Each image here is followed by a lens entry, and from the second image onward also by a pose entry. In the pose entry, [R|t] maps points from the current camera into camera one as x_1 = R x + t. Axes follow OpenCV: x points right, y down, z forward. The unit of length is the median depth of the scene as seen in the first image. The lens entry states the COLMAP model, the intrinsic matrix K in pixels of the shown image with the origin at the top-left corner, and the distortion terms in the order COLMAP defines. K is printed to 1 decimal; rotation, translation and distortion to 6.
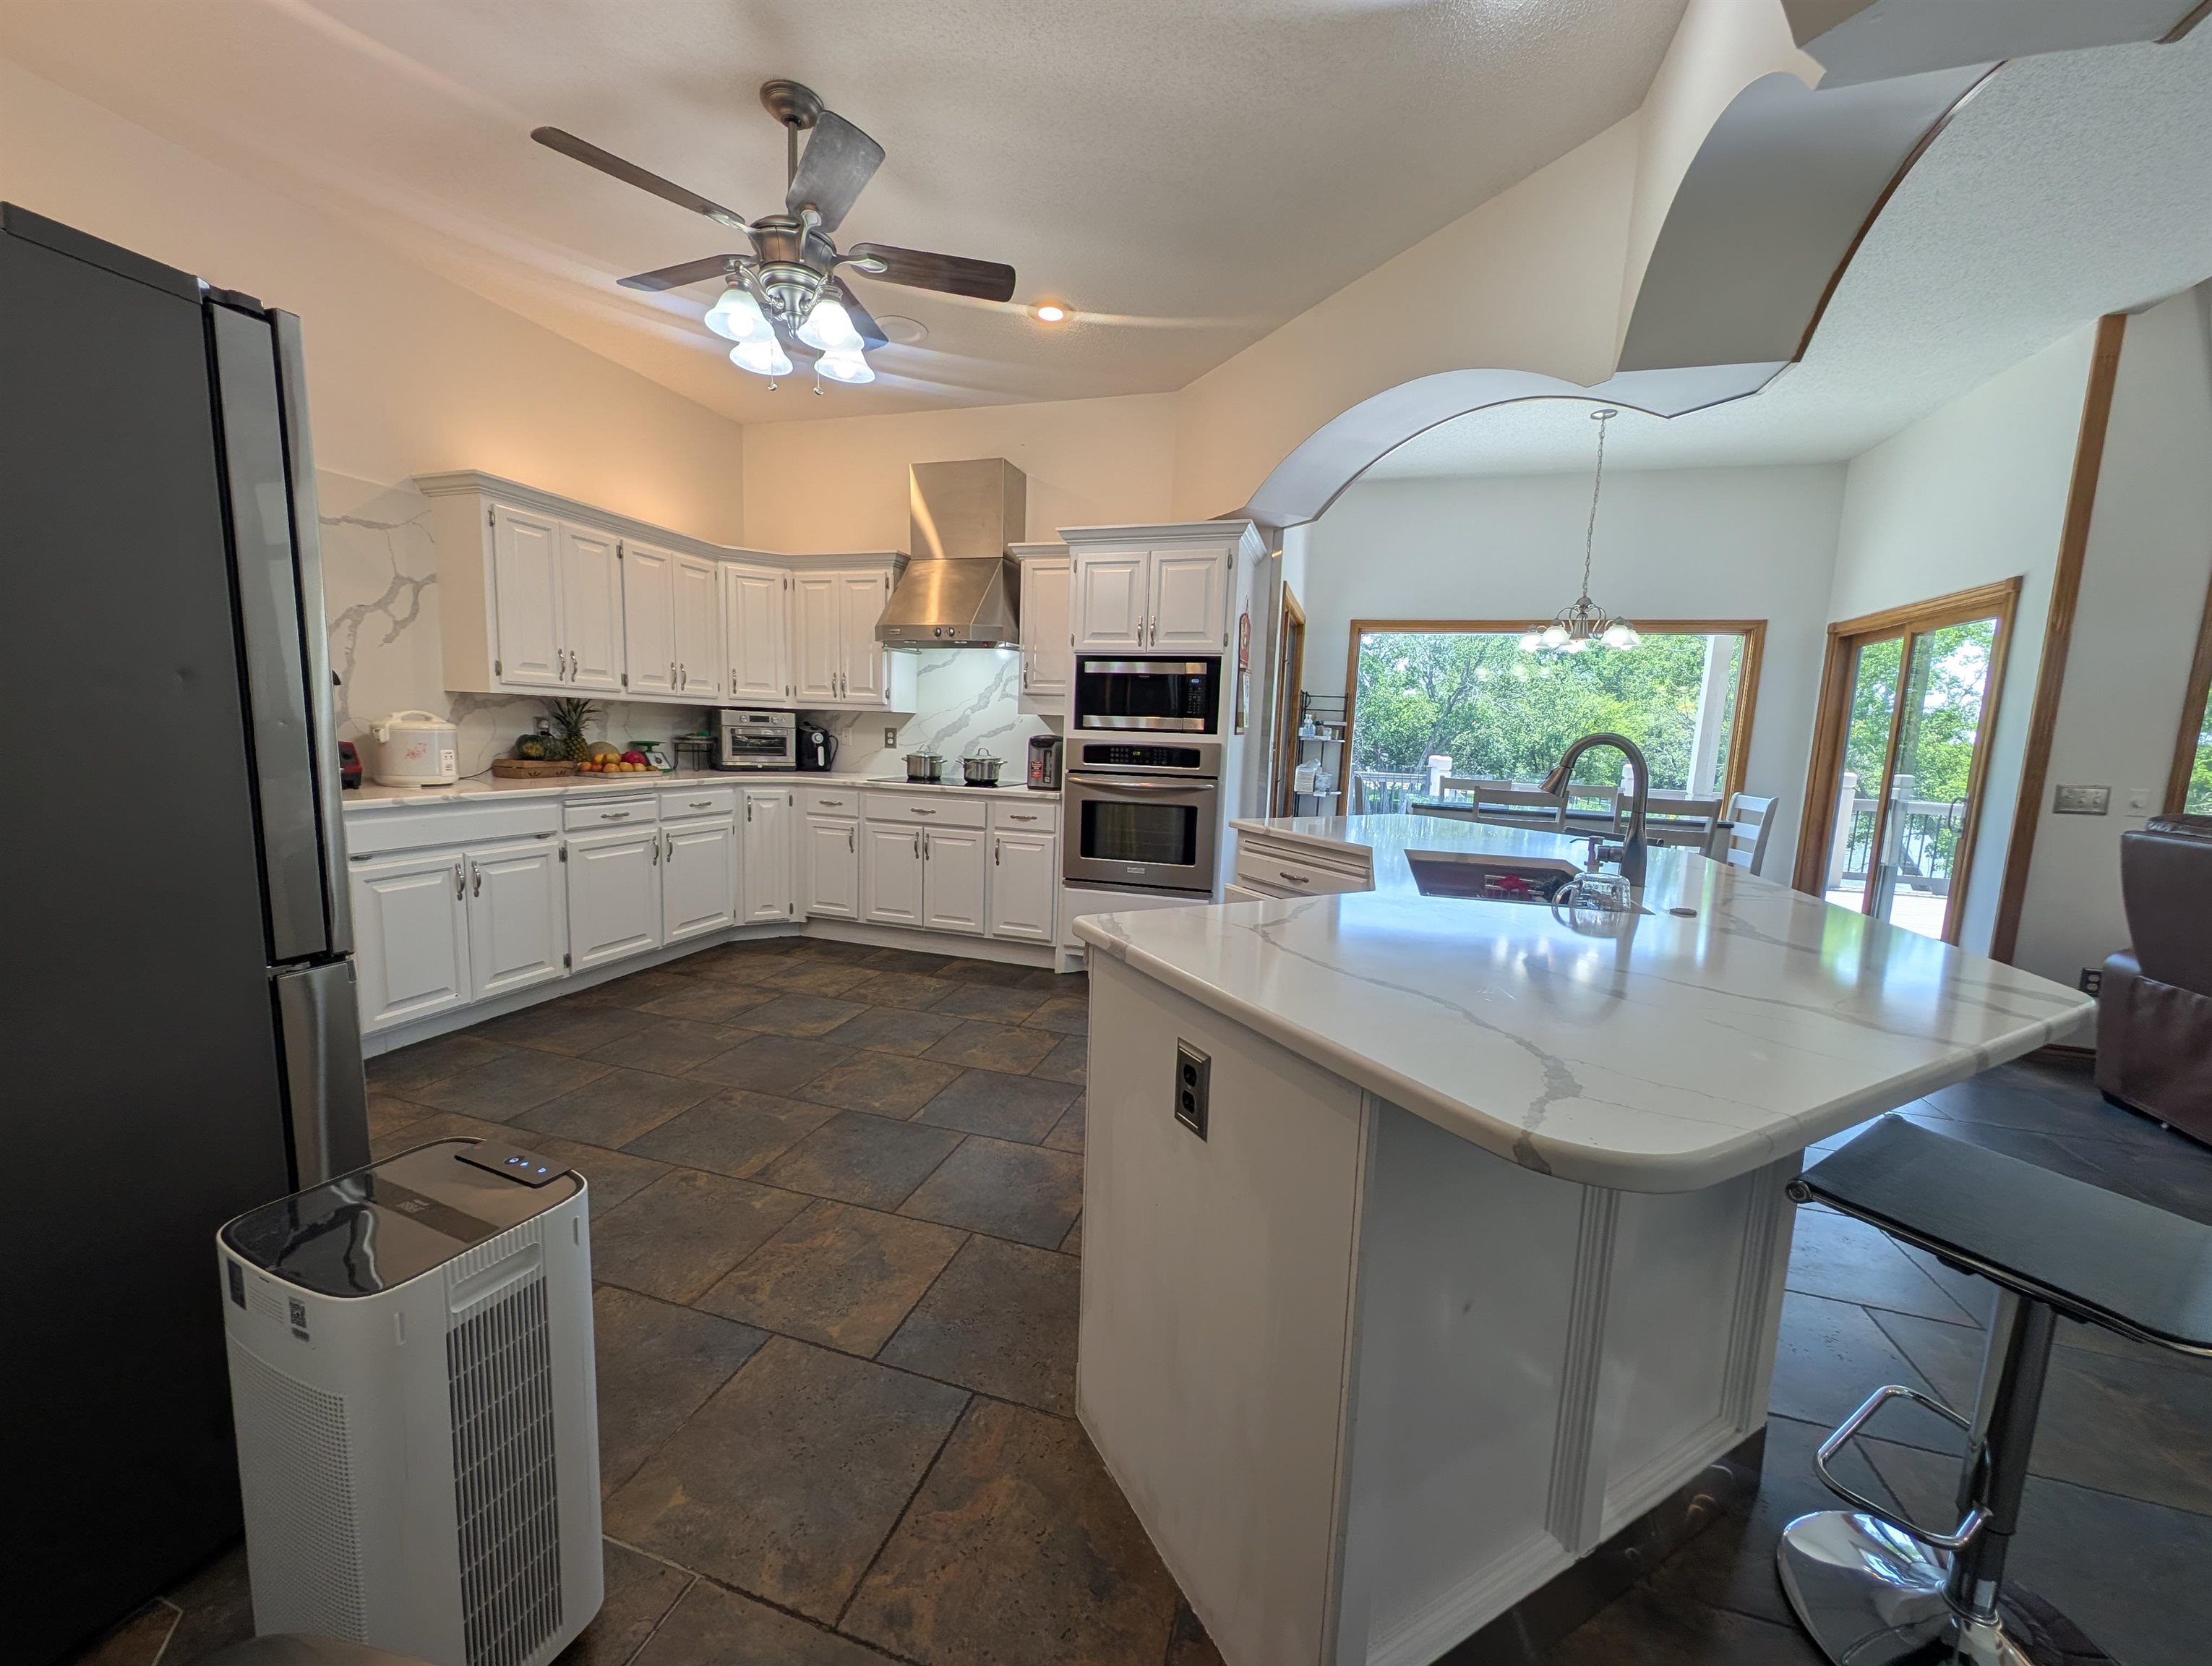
lens RADIAL K [[839.2, 0, 1110.2], [0, 839.2, 834.0], [0, 0, 1]] dist [0.007122, -0.003157]
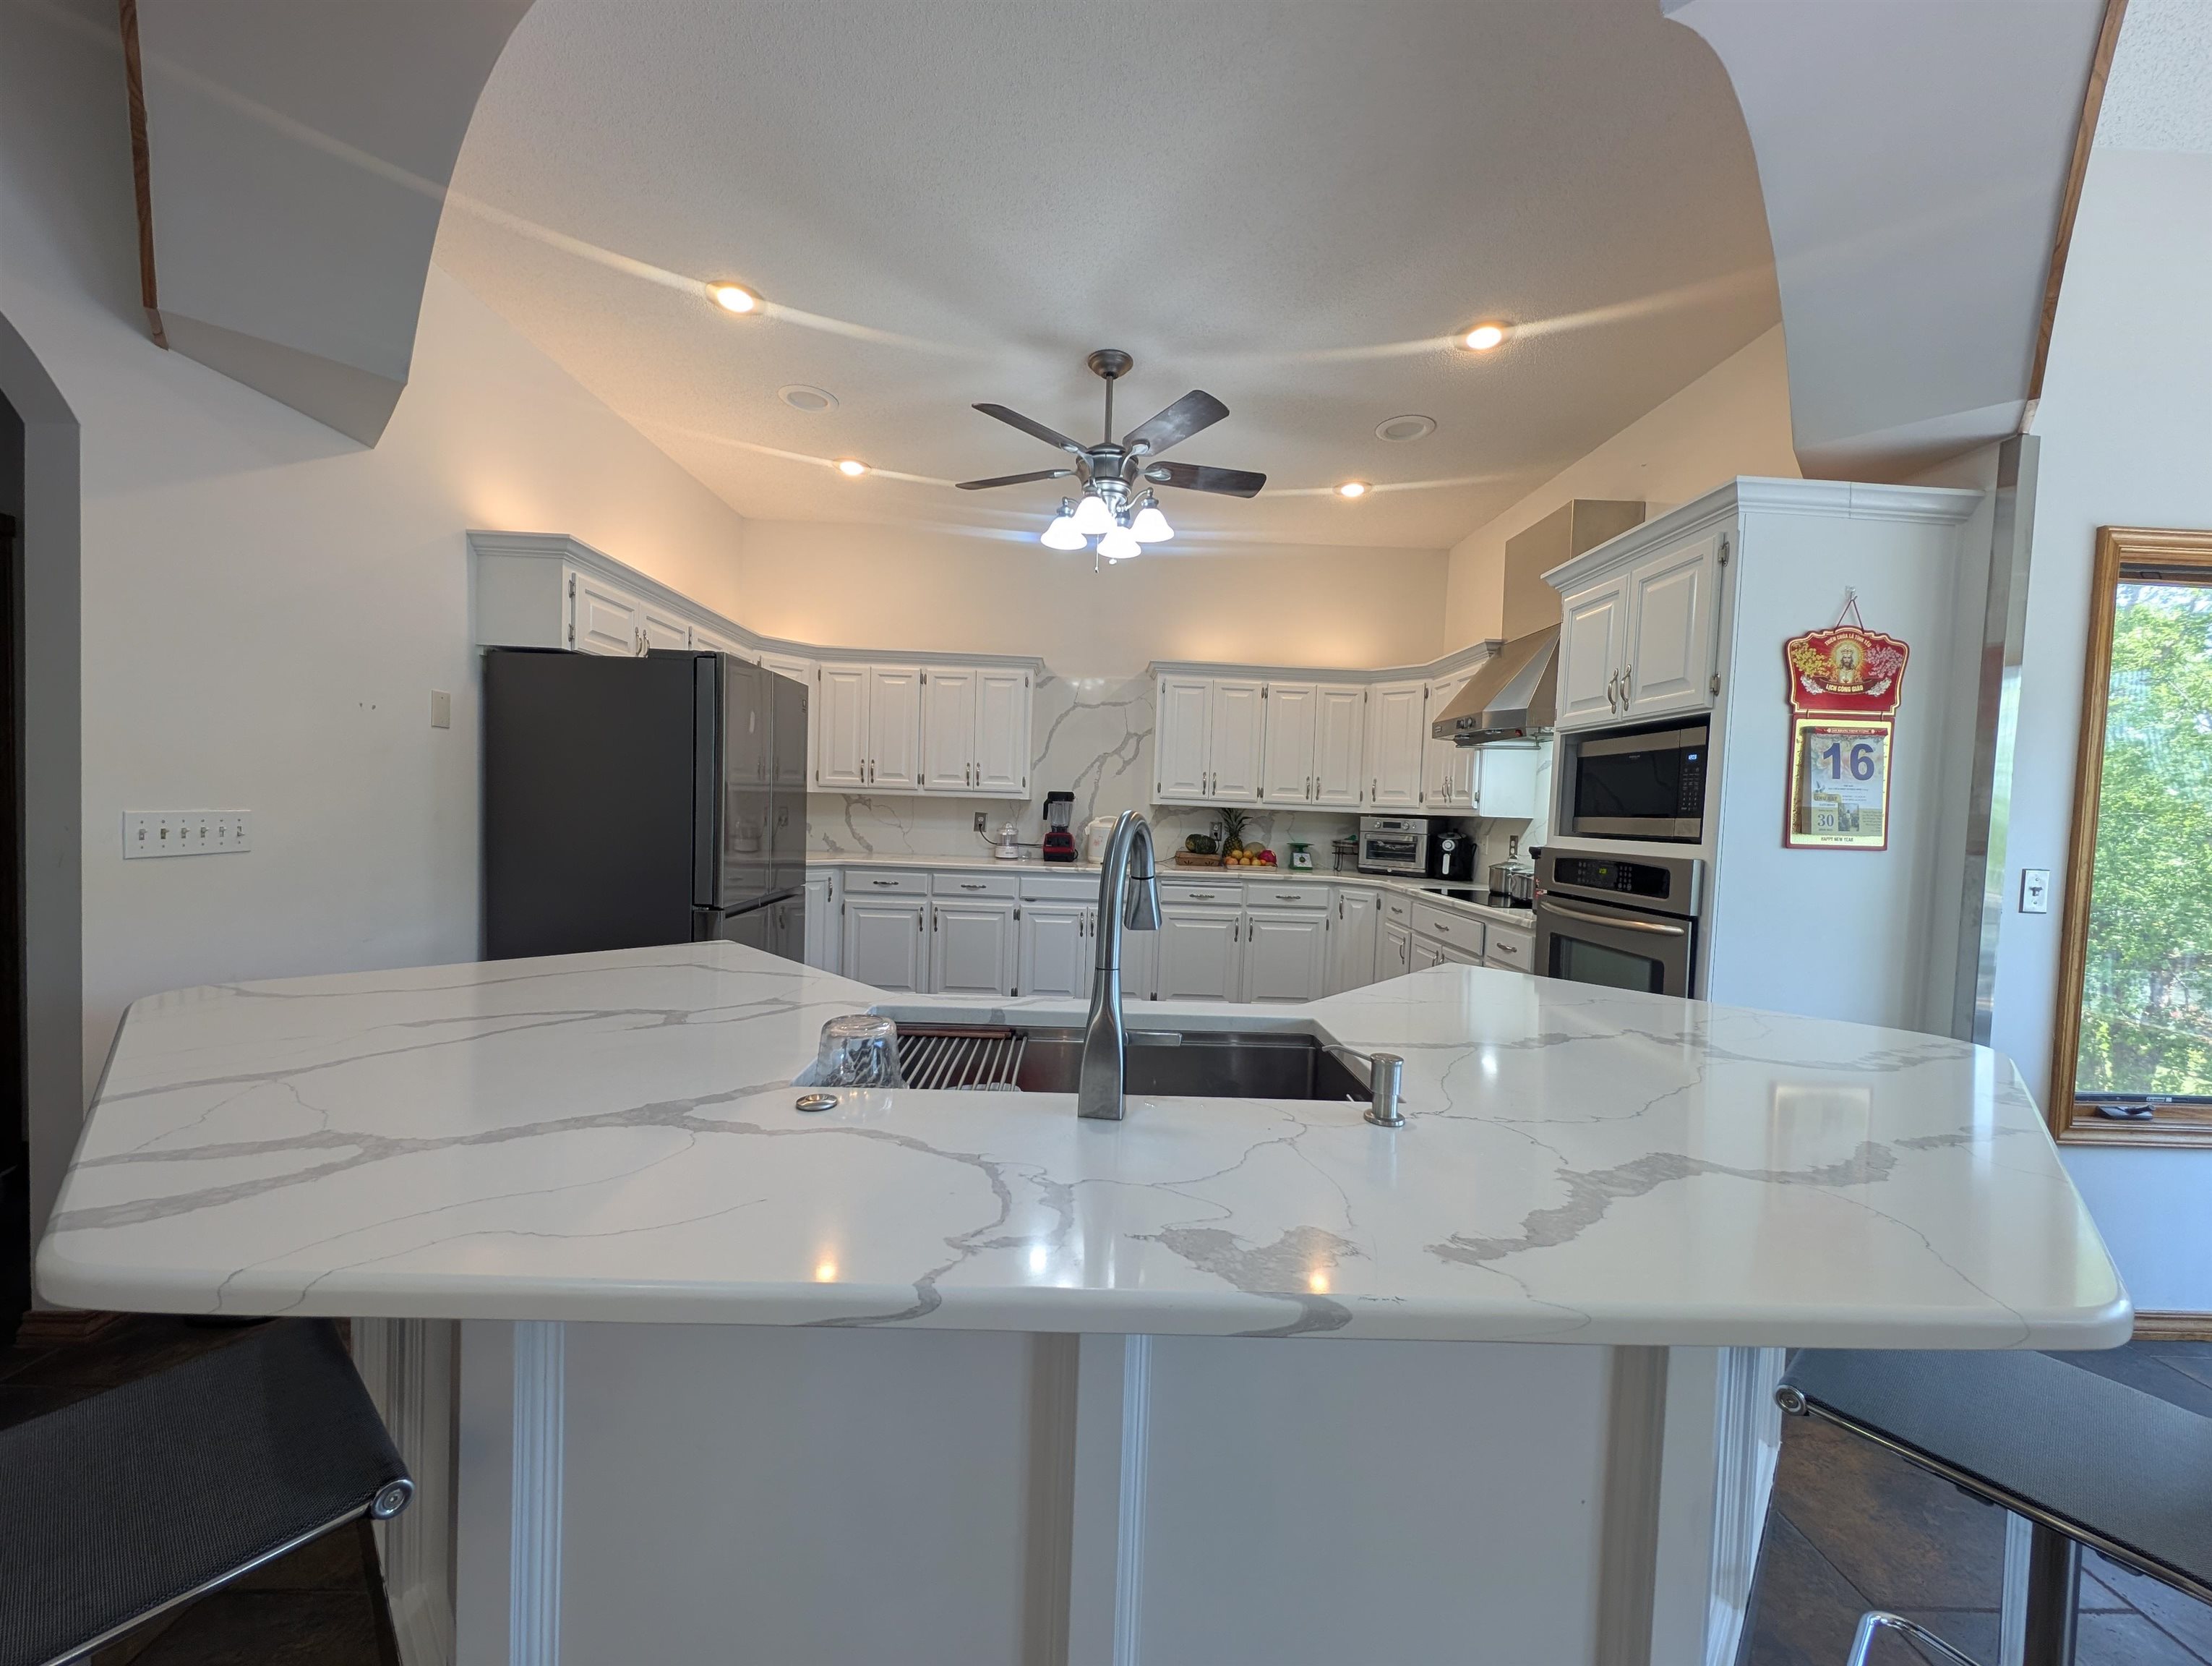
lens RADIAL K [[839.2, 0, 1096.4], [0, 839.2, 836.4], [0, 0, 1]] dist [0.007122, -0.003157]
pose [[0.312035, 0.012043, -0.949994, 0.477640], [-0.143812, 0.988997, -0.034699, -0.036969], [0.939123, 0.147448, 0.310333, 0.358546]]
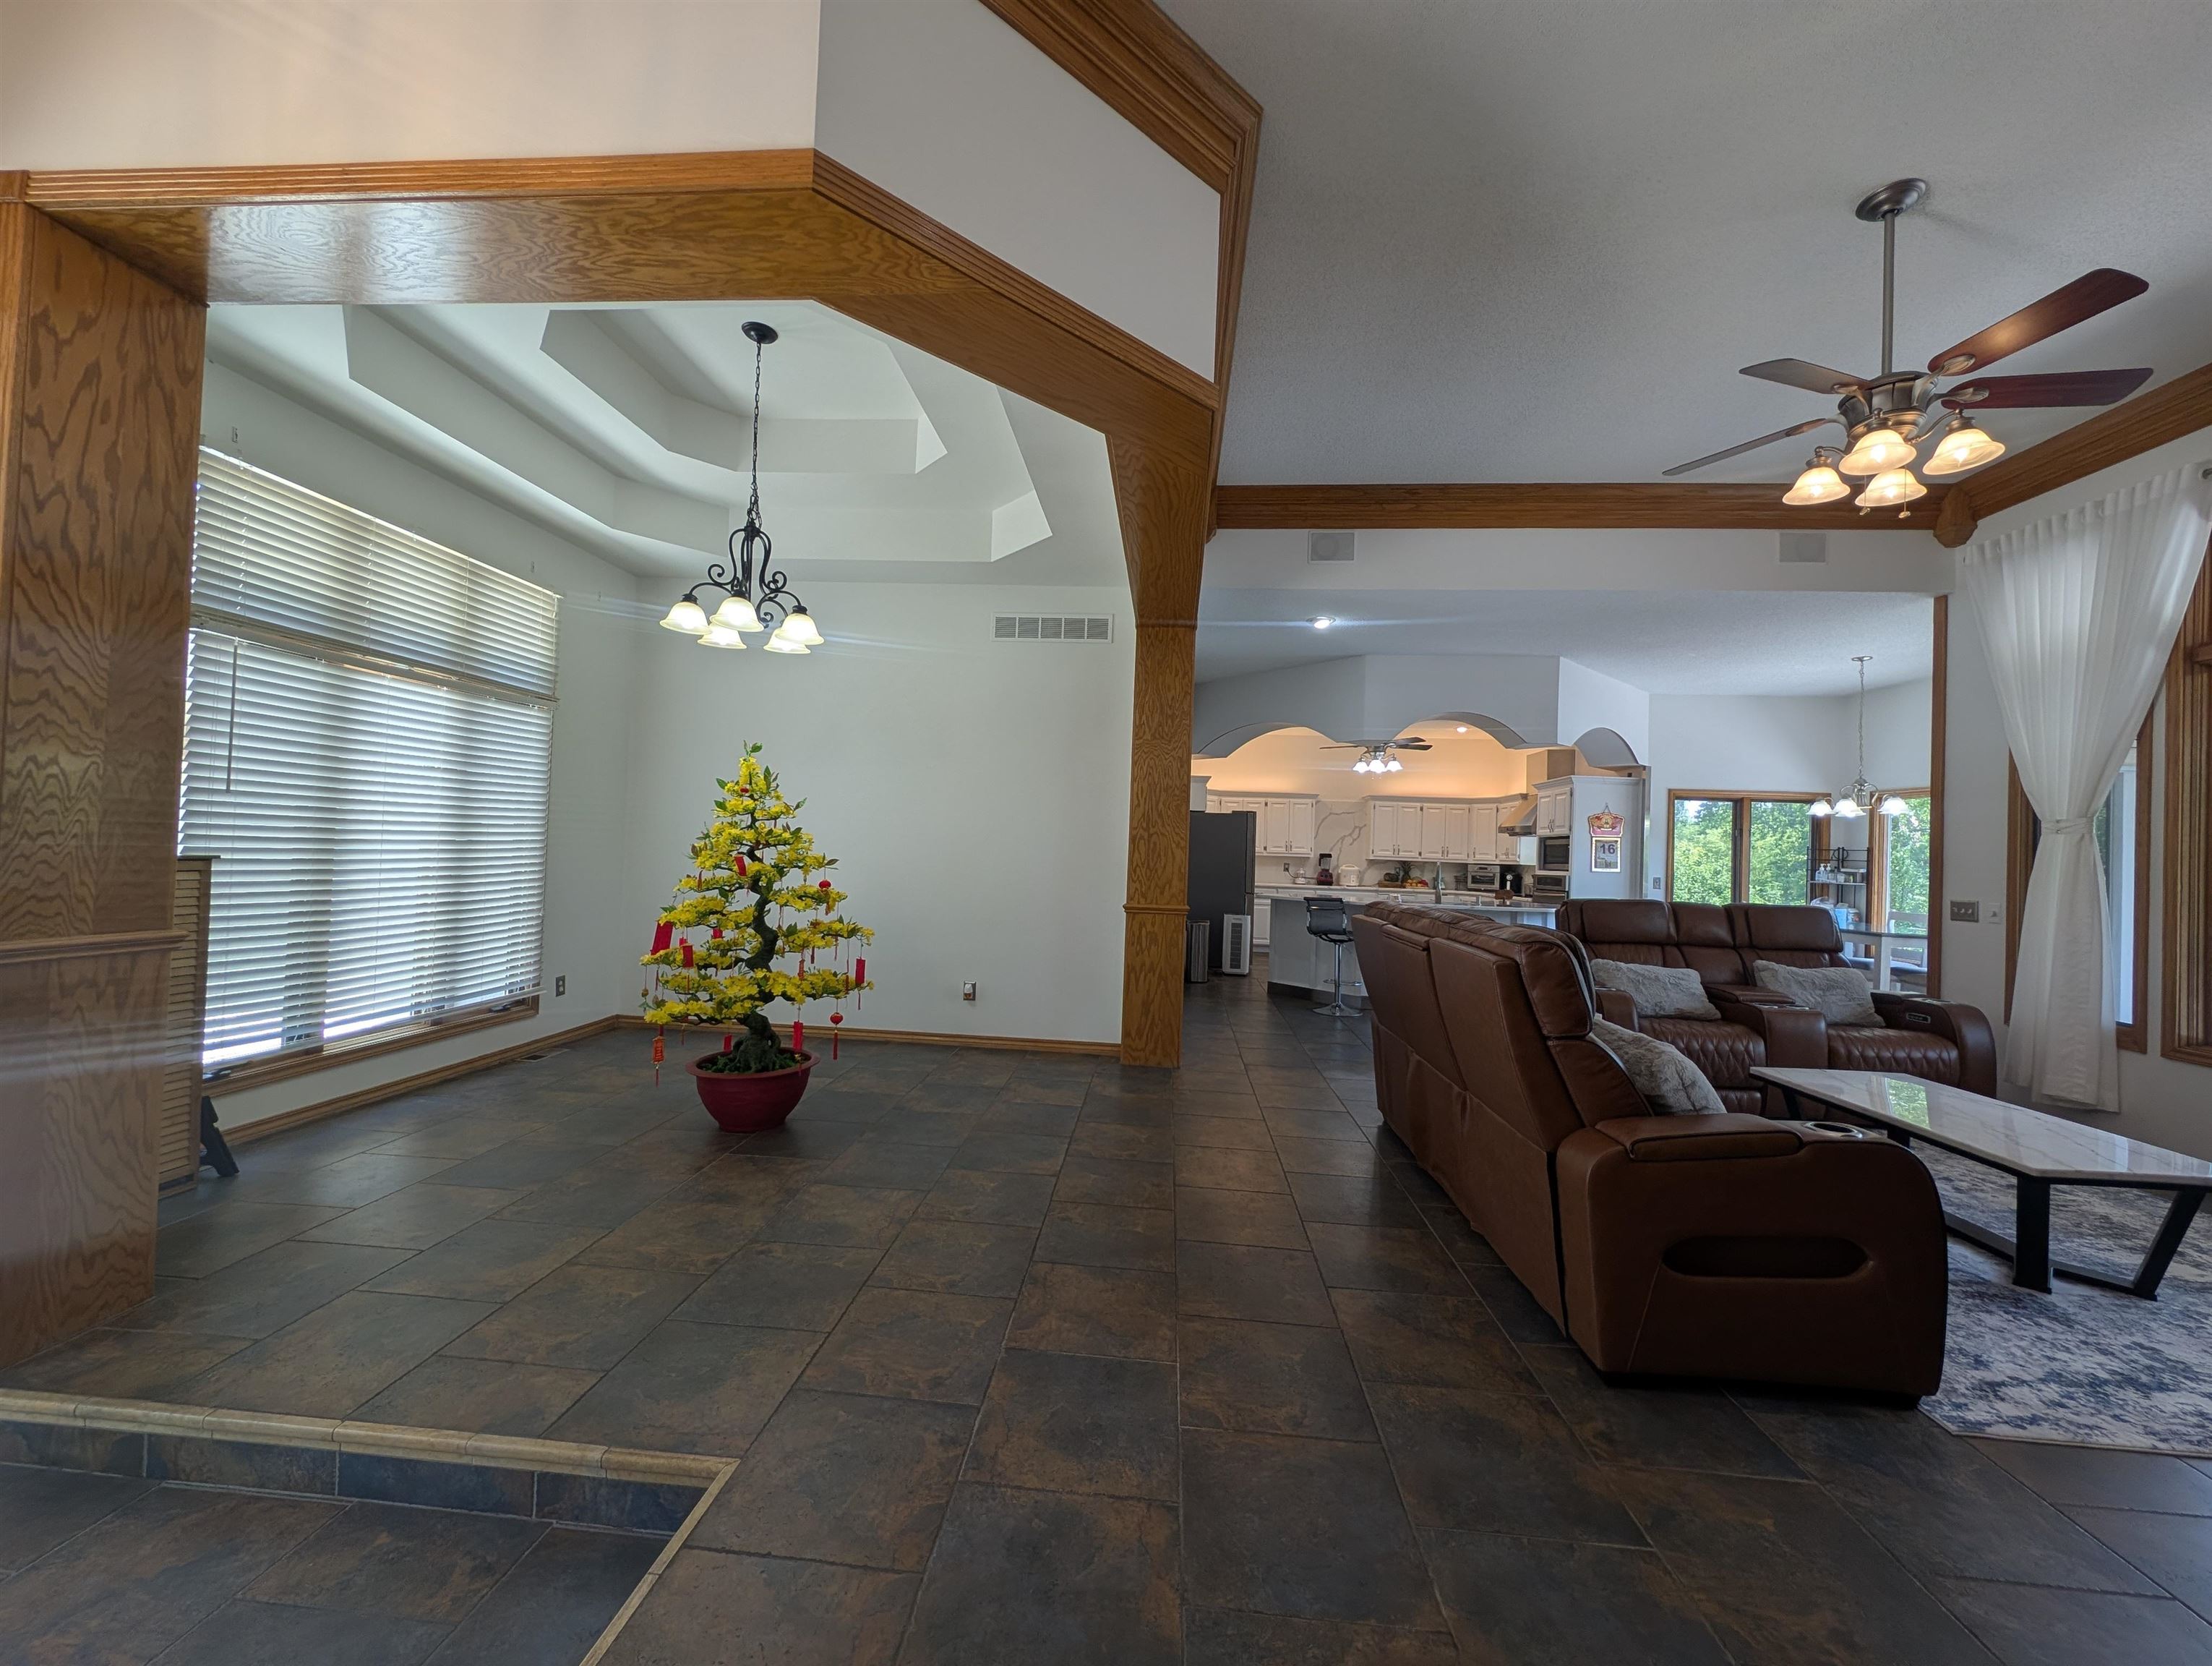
lens RADIAL K [[839.2, 0, 1097.3], [0, 839.2, 835.4], [0, 0, 1]] dist [0.007122, -0.003157]
pose [[0.214760, -0.047999, -0.975487, 1.696957], [-0.148748, 0.985532, -0.081241, 0.124739], [0.965273, 0.162549, 0.204513, -0.534104]]
